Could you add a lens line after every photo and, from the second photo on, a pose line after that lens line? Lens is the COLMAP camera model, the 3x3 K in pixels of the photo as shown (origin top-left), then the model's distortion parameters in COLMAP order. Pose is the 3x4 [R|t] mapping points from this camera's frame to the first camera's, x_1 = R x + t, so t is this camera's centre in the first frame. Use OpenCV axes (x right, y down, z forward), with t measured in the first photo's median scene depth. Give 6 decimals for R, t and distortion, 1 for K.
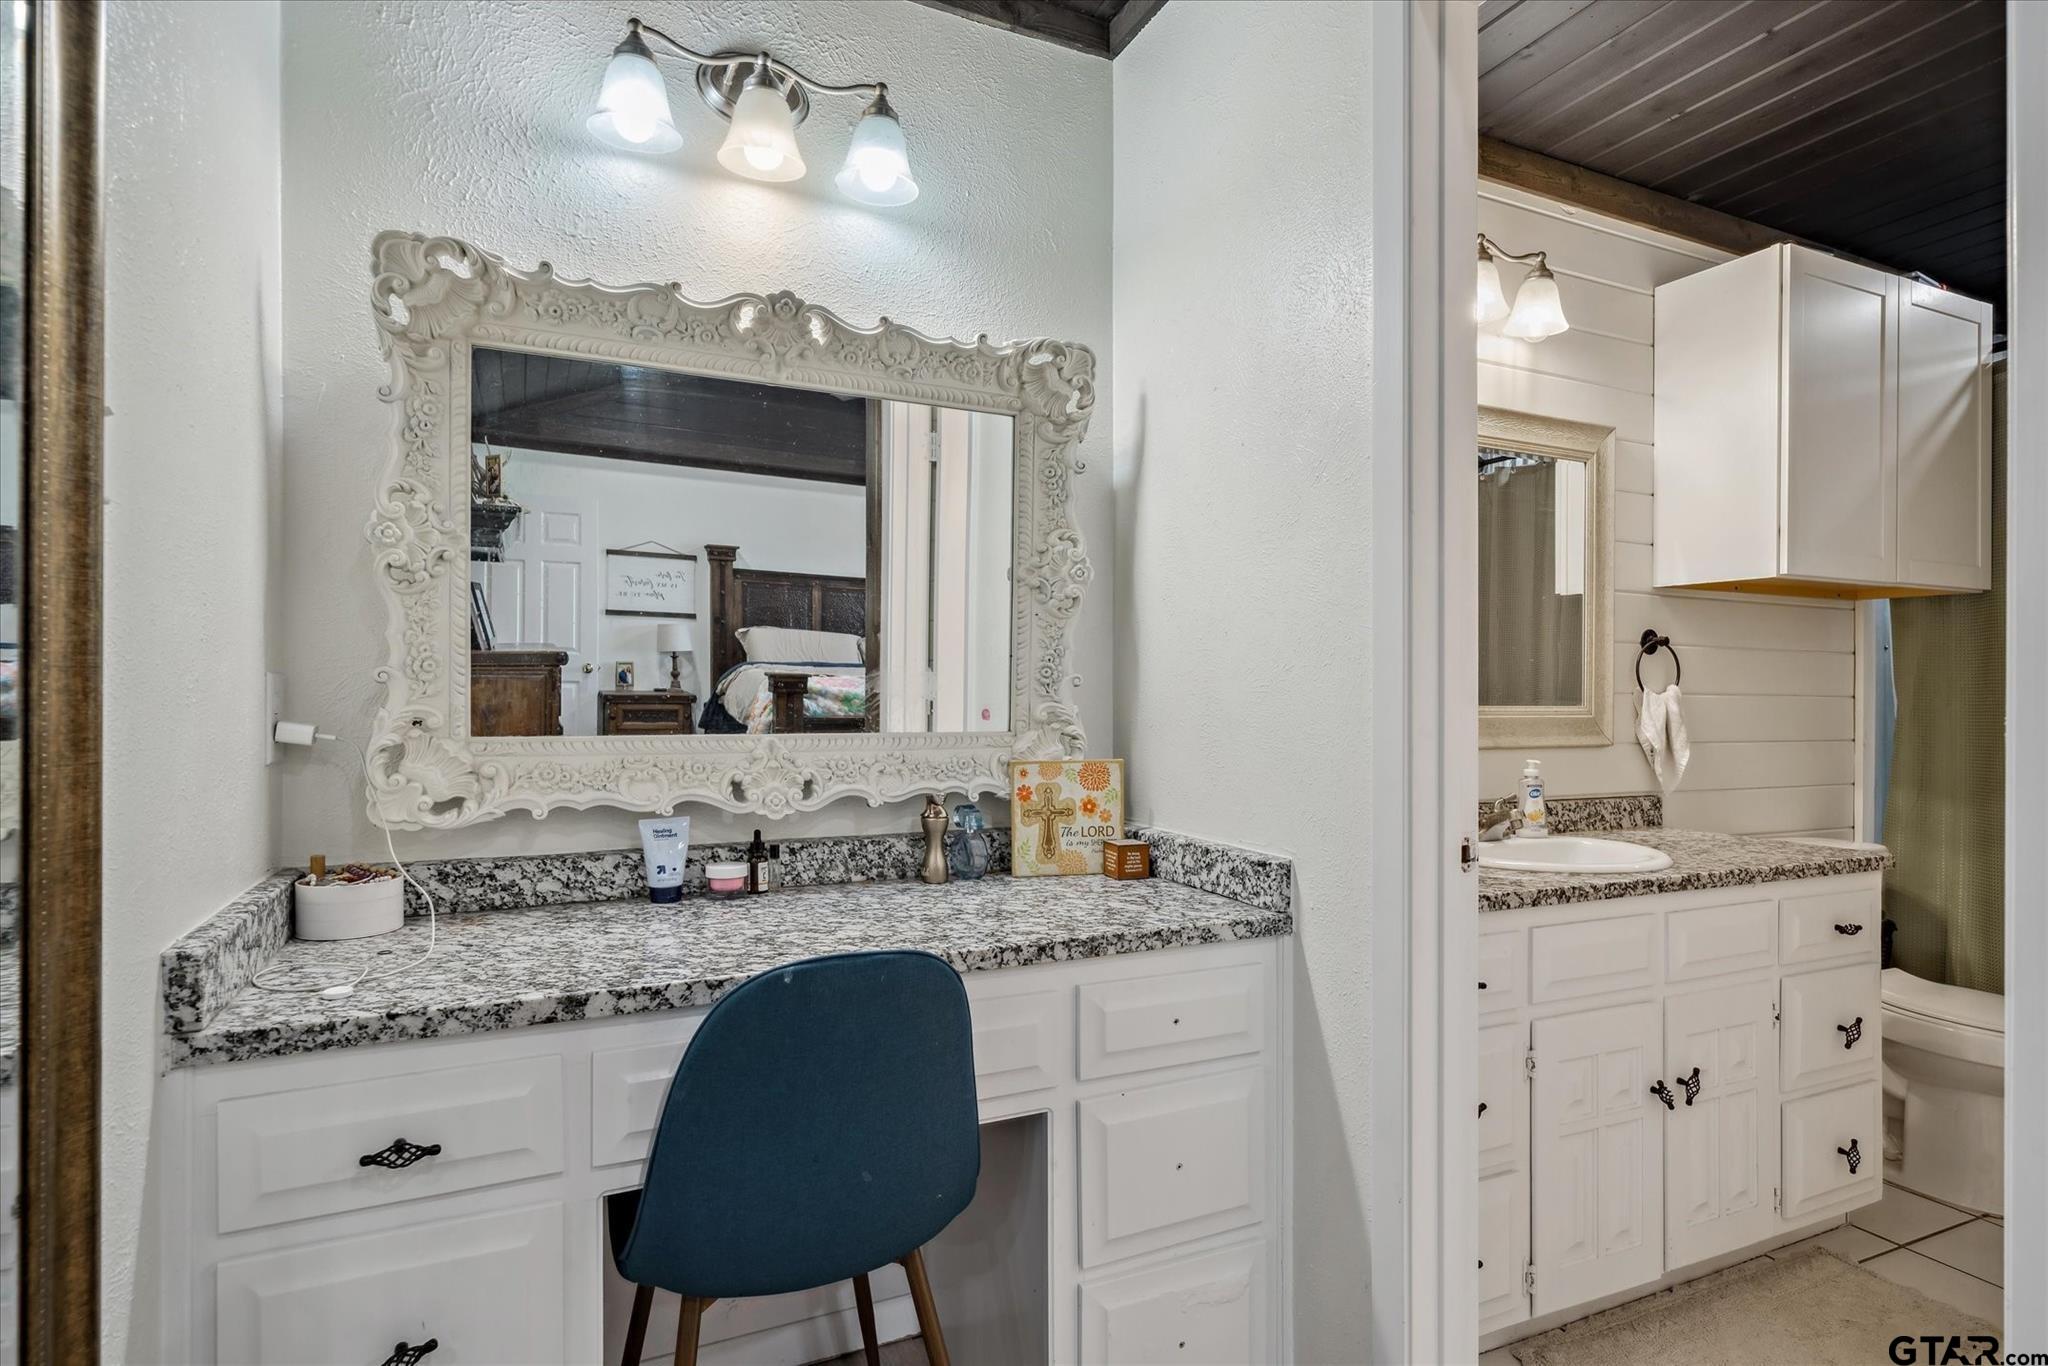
lens RADIAL K [[1056.4, 0, 1024.0], [0, 1056.4, 683.0], [0, 0, 1]] dist [-0.000673, 0.000079]
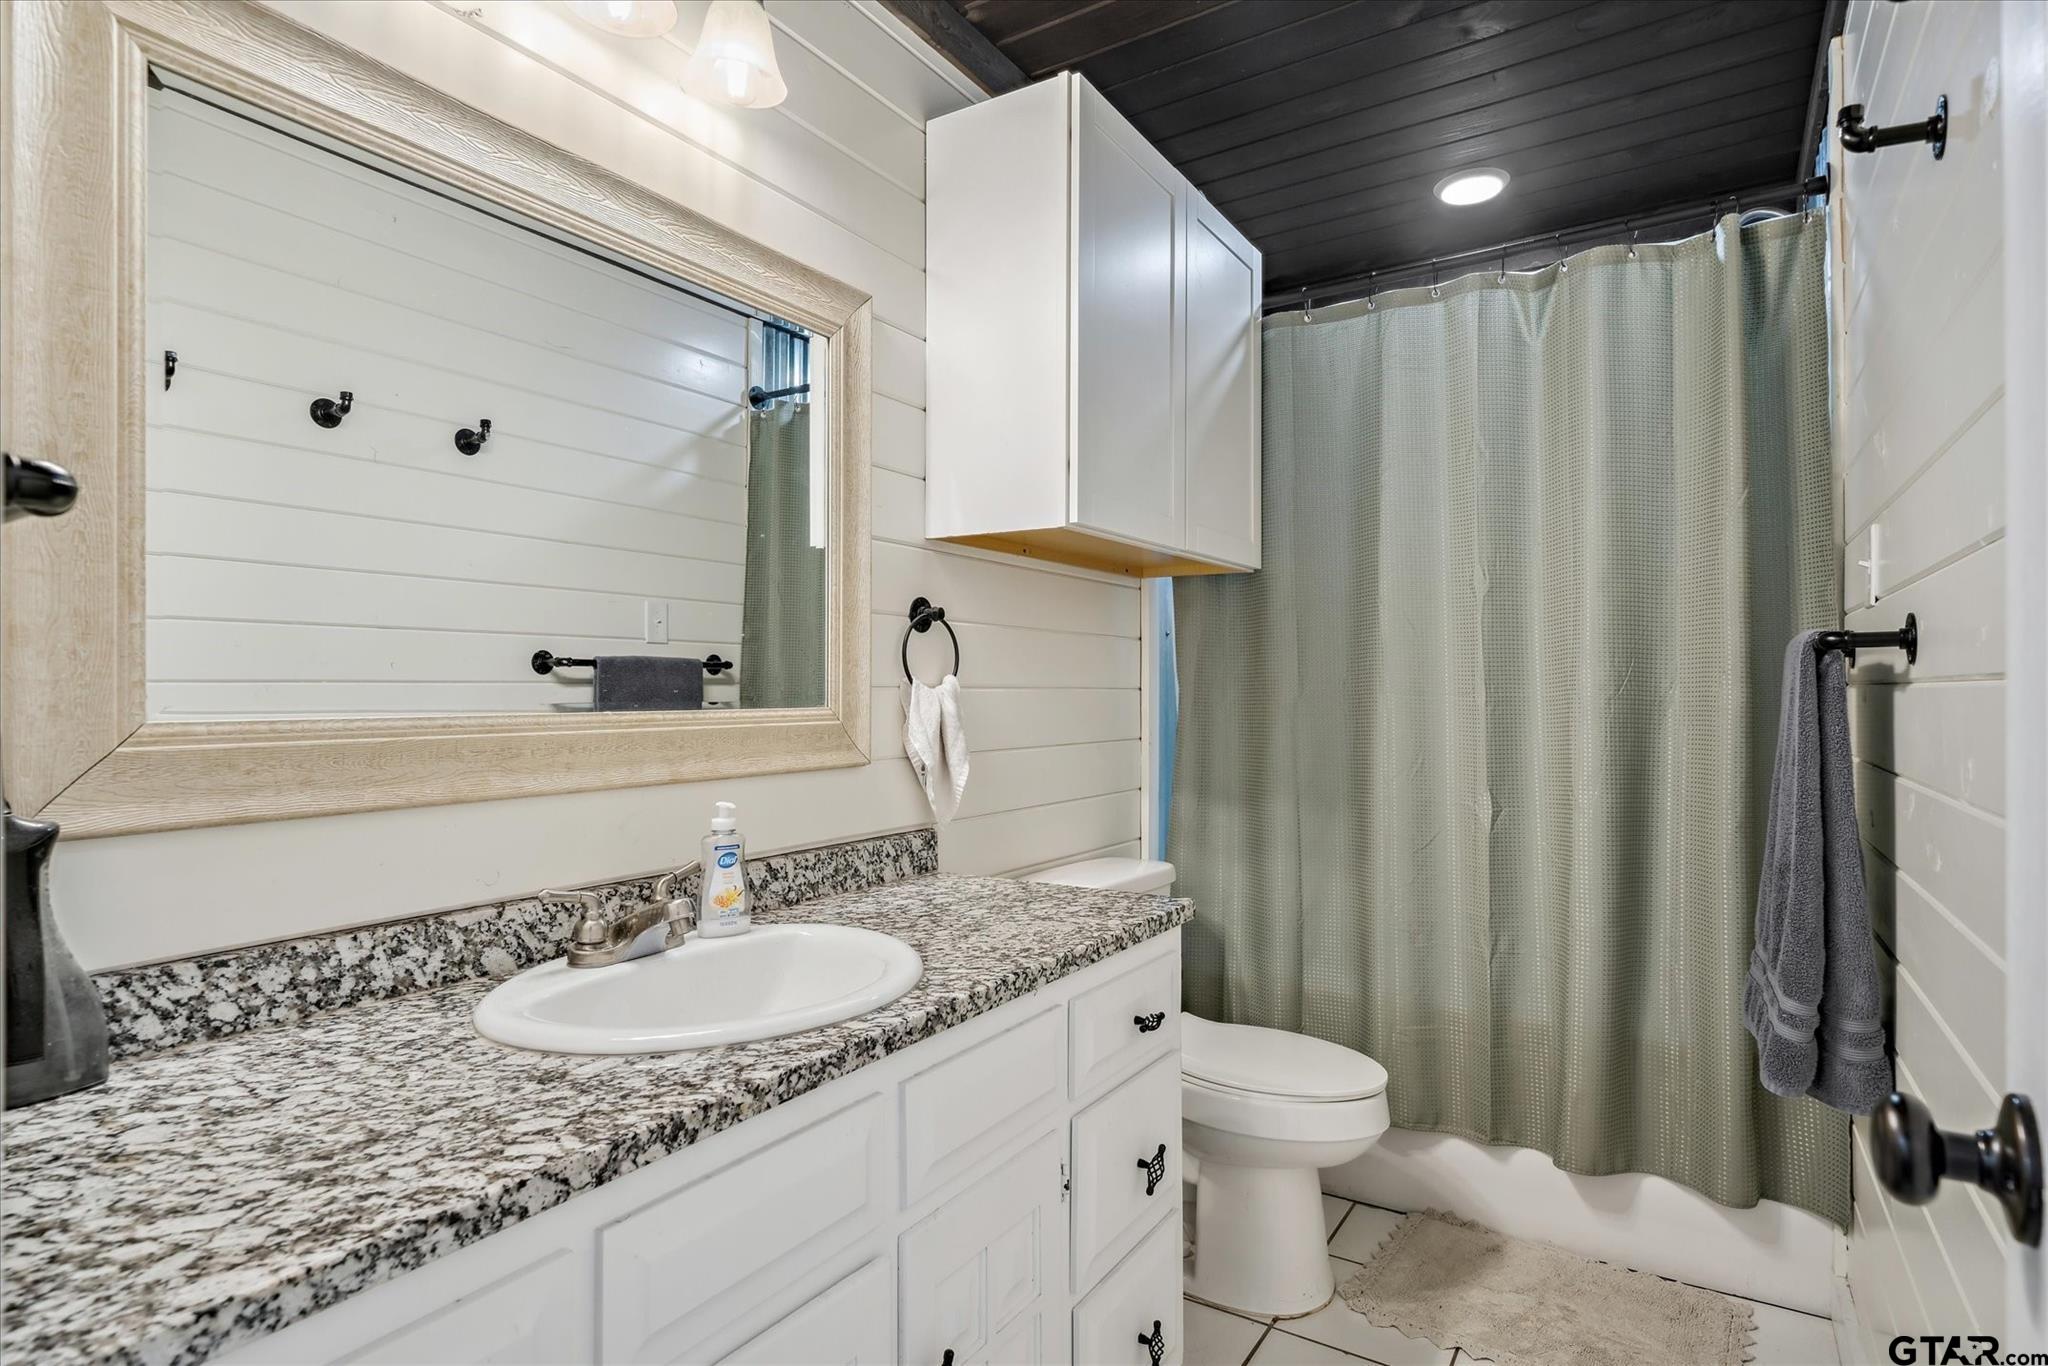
lens RADIAL K [[1056.4, 0, 1024.0], [0, 1056.4, 683.0], [0, 0, 1]] dist [-0.000673, 0.000079]
pose [[0.839417, -0.005721, 0.543458, 0.290470], [0.003324, 0.999980, 0.005392, 0.004072], [-0.543478, -0.002720, 0.839419, 0.401325]]
